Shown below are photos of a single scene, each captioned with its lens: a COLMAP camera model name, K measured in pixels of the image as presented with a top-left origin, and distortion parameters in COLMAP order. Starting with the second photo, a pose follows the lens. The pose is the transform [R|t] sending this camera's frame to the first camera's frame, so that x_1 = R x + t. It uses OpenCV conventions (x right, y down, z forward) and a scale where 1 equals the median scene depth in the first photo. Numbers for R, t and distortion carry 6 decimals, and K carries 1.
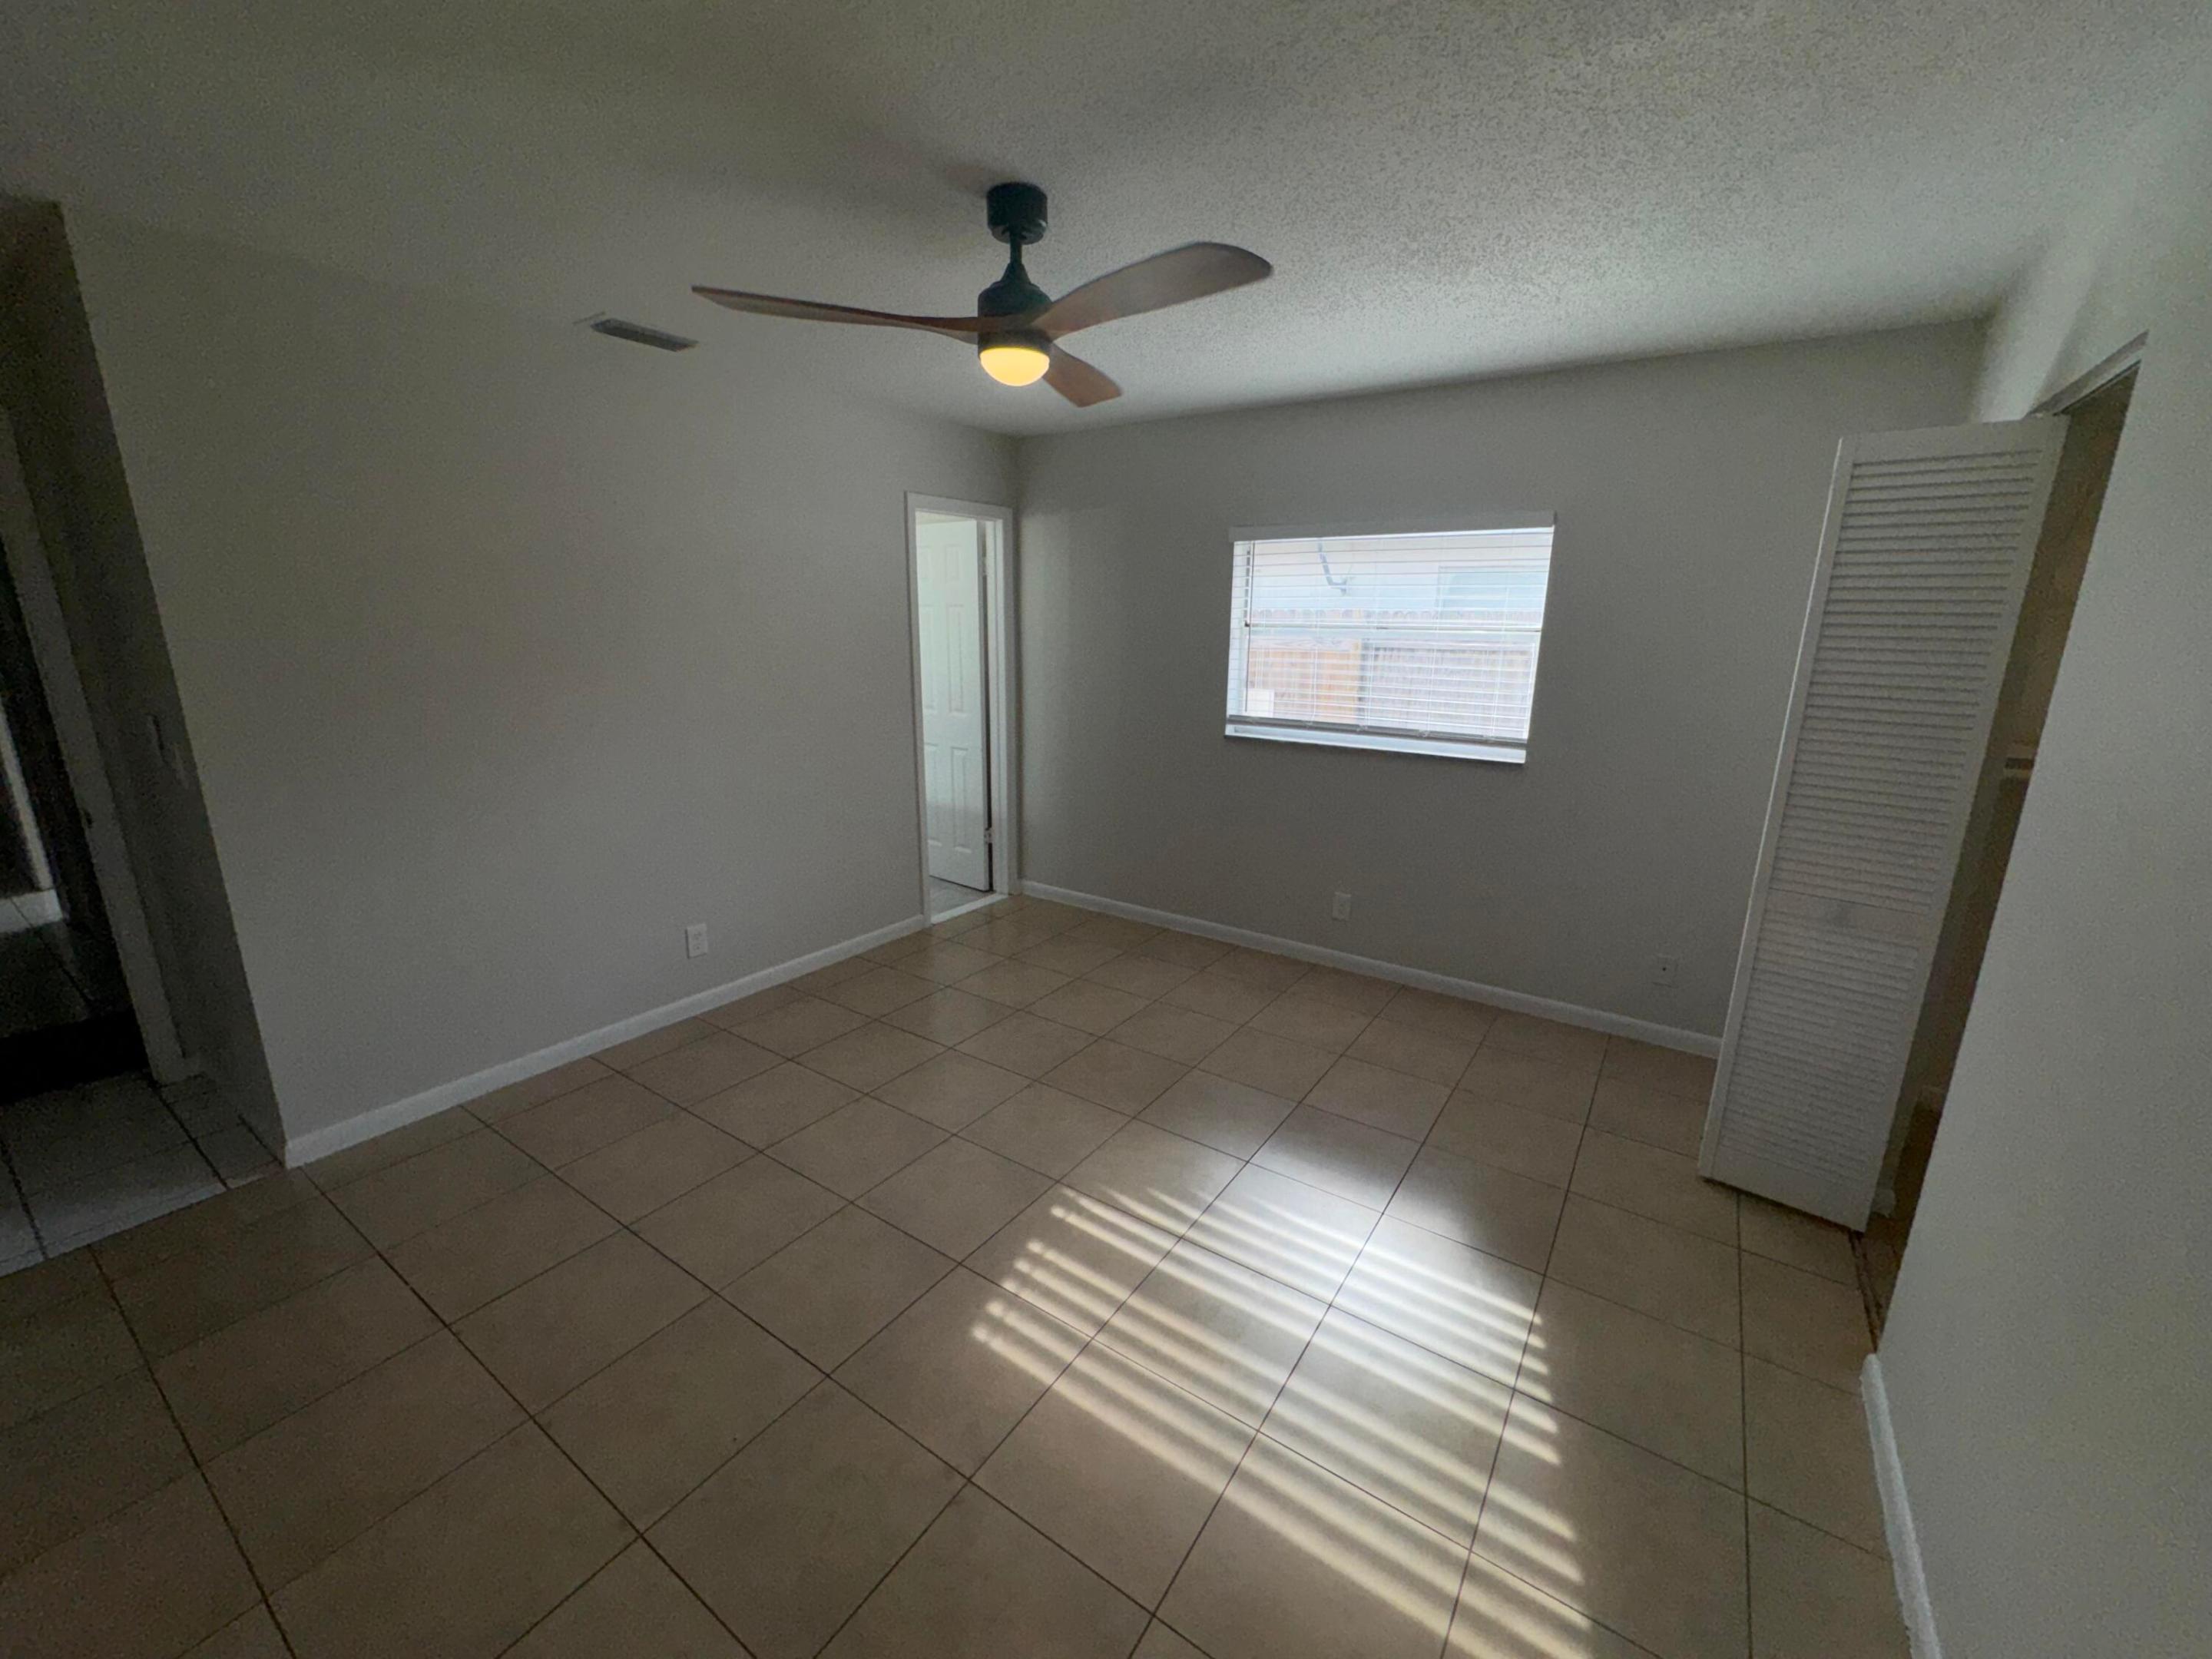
lens RADIAL K [[886.0, 0, 1103.9], [0, 886.0, 828.8], [0, 0, 1]] dist [-0.002535, 0.000035]
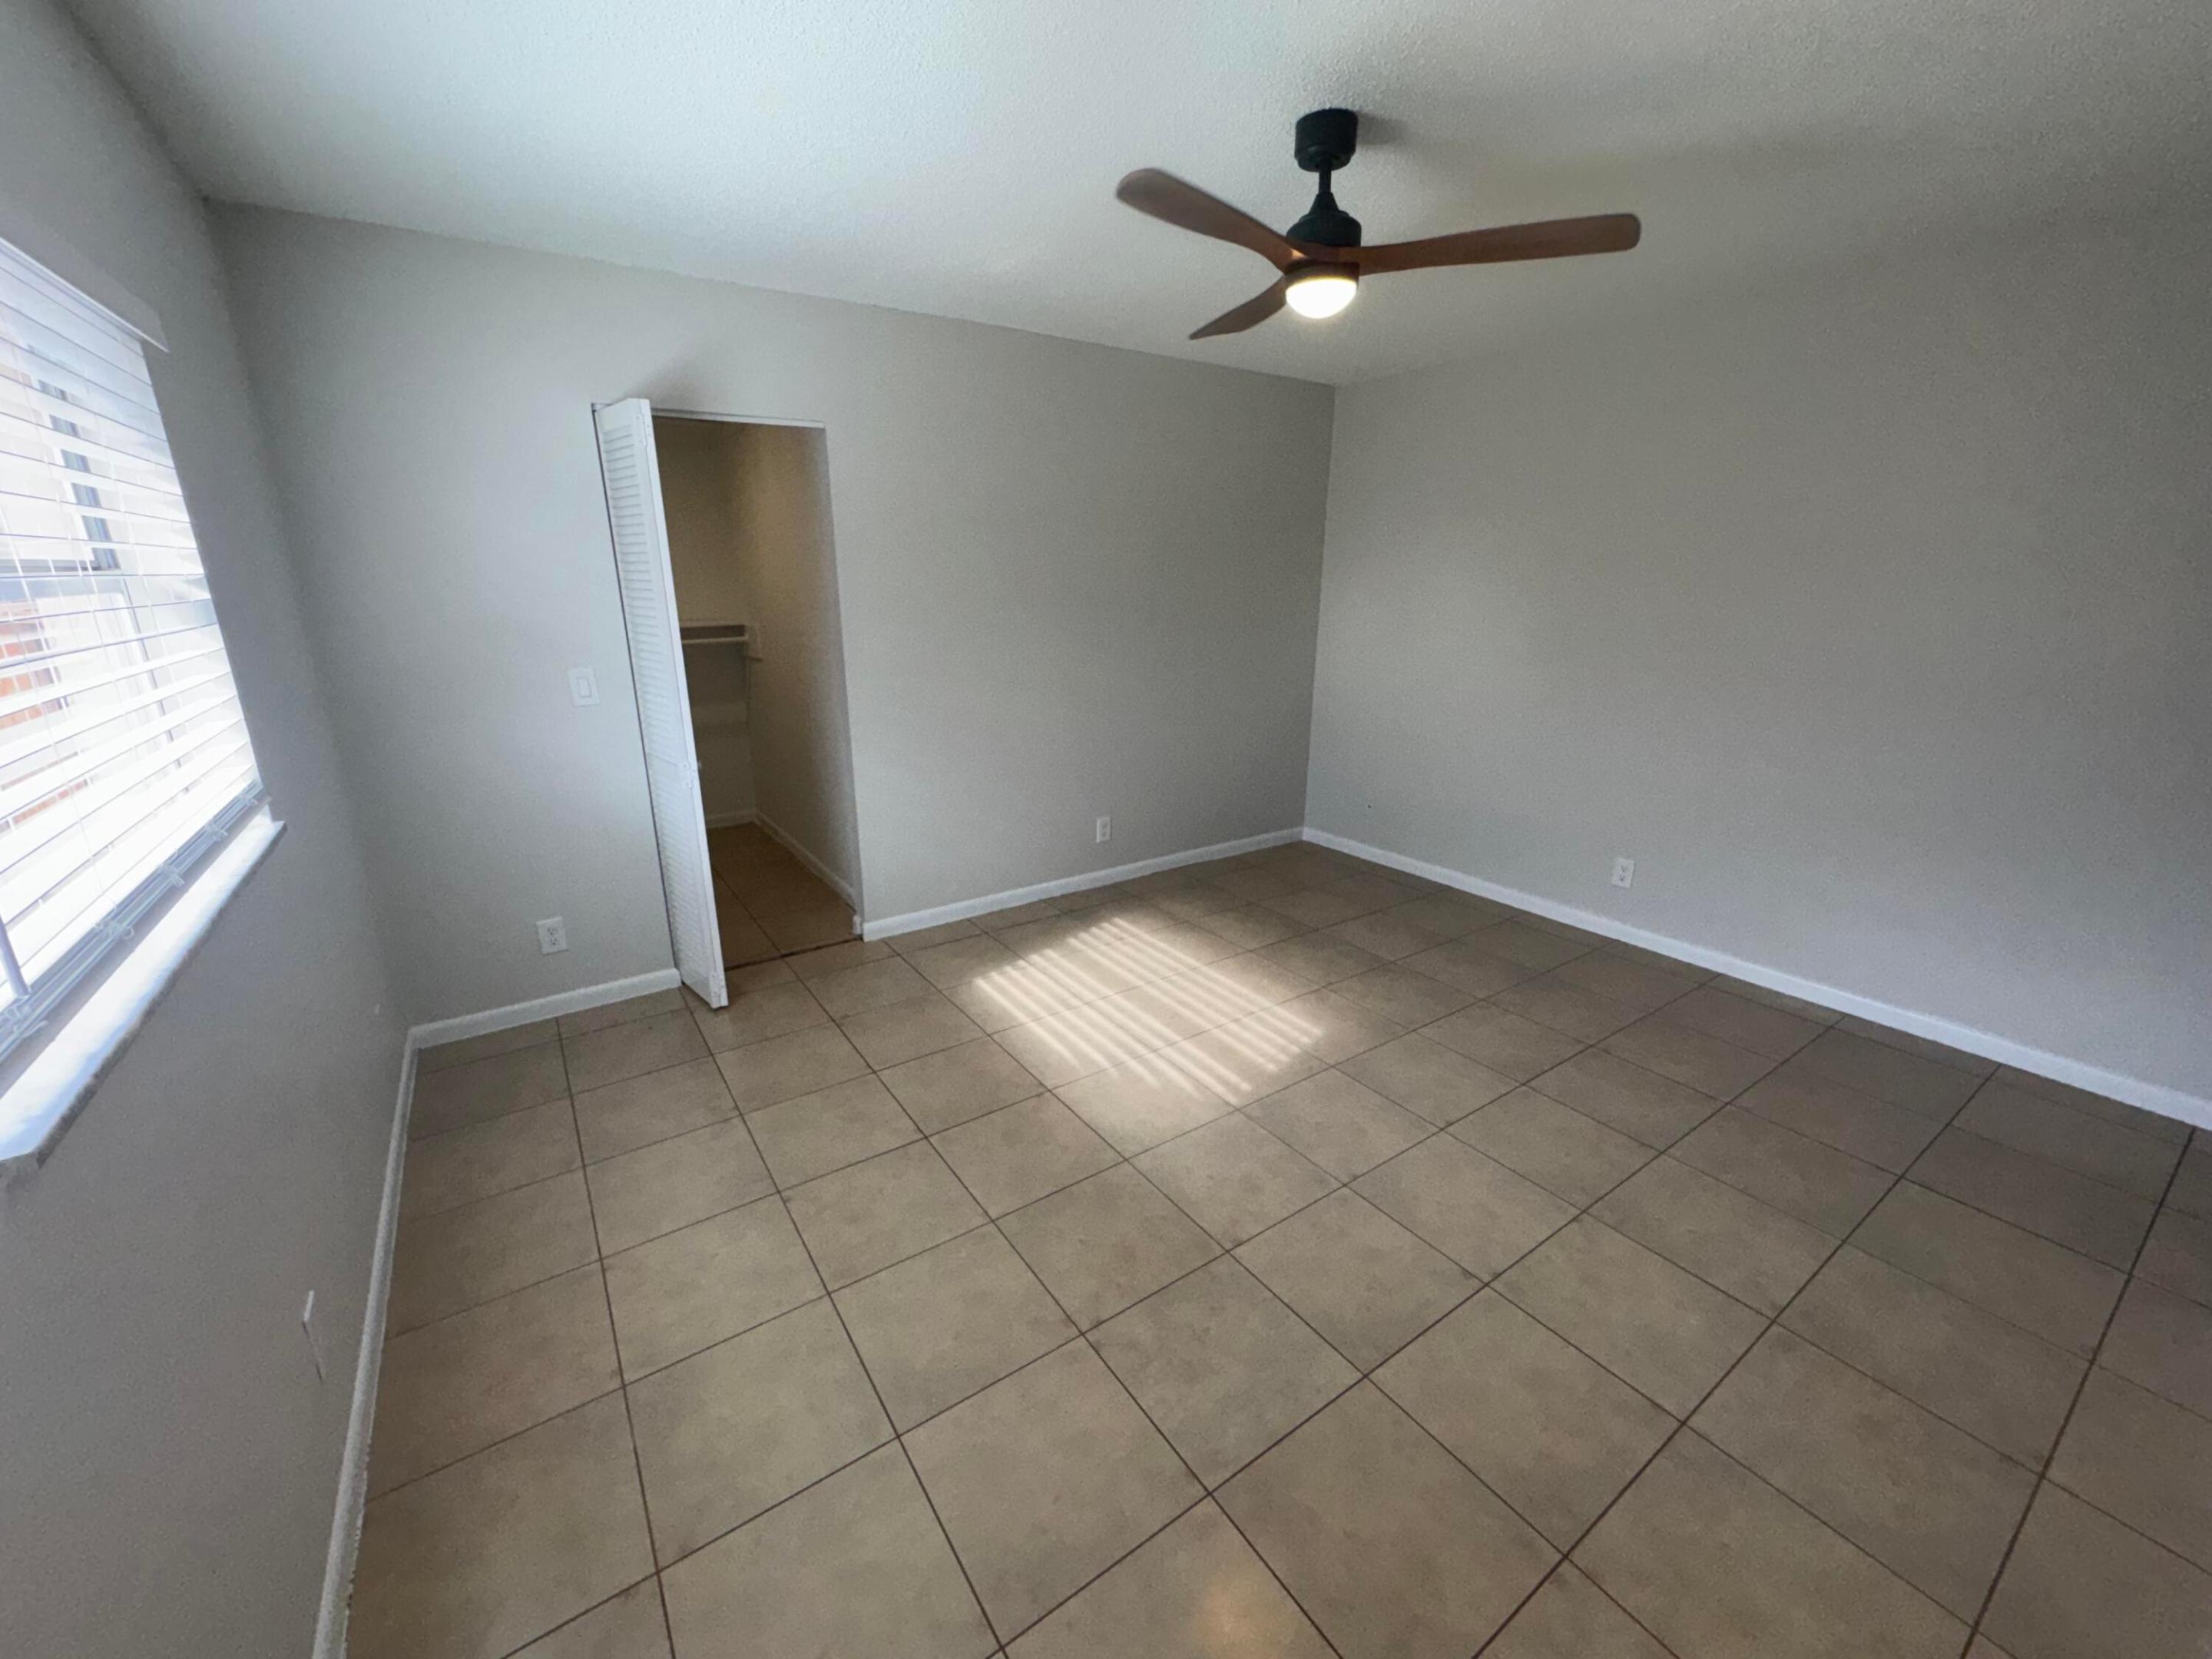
lens RADIAL K [[886.0, 0, 1108.8], [0, 886.0, 820.4], [0, 0, 1]] dist [-0.002535, 0.000035]
pose [[-0.934783, -0.110673, 0.337537, -0.177510], [0.071054, 0.872764, 0.482943, -0.323062], [-0.348039, 0.475431, -0.807982, 1.385398]]
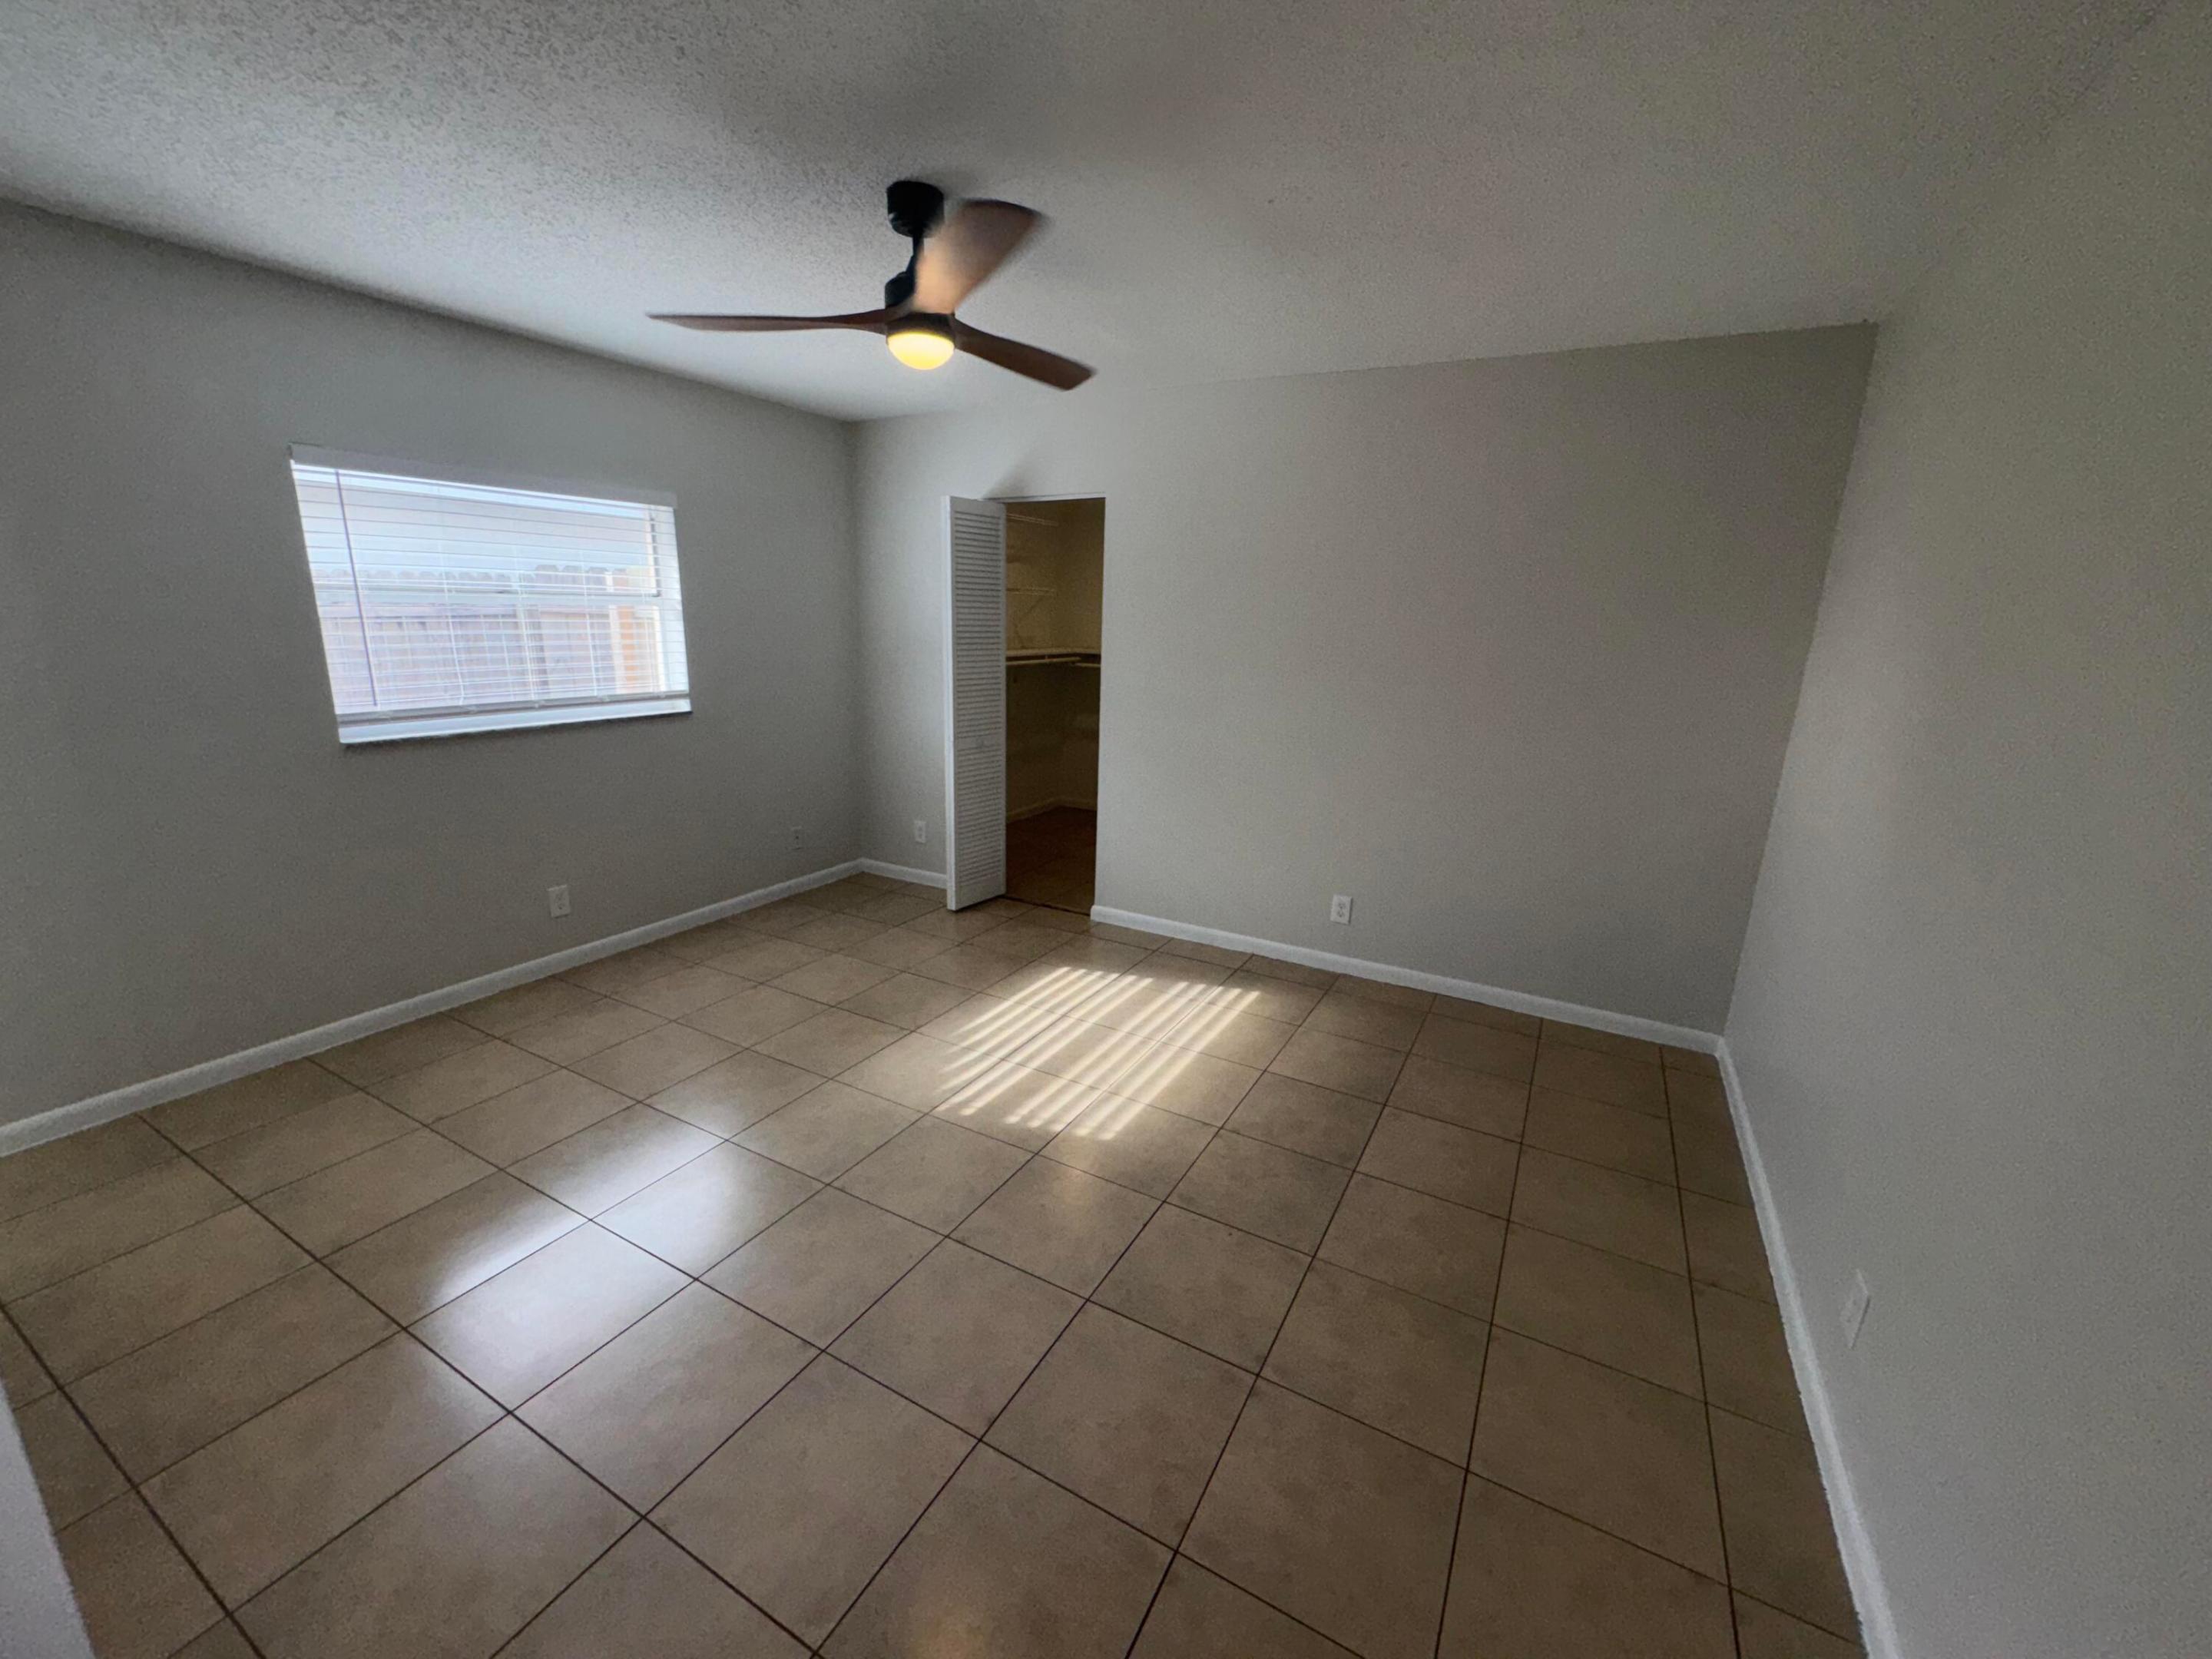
lens RADIAL K [[886.0, 0, 1116.1], [0, 886.0, 829.1], [0, 0, 1]] dist [-0.002535, 0.000035]
pose [[-0.100260, -0.253840, 0.962036, -0.825958], [0.208061, 0.940182, 0.269757, -0.138262], [-0.972964, 0.227208, -0.041449, 0.595197]]
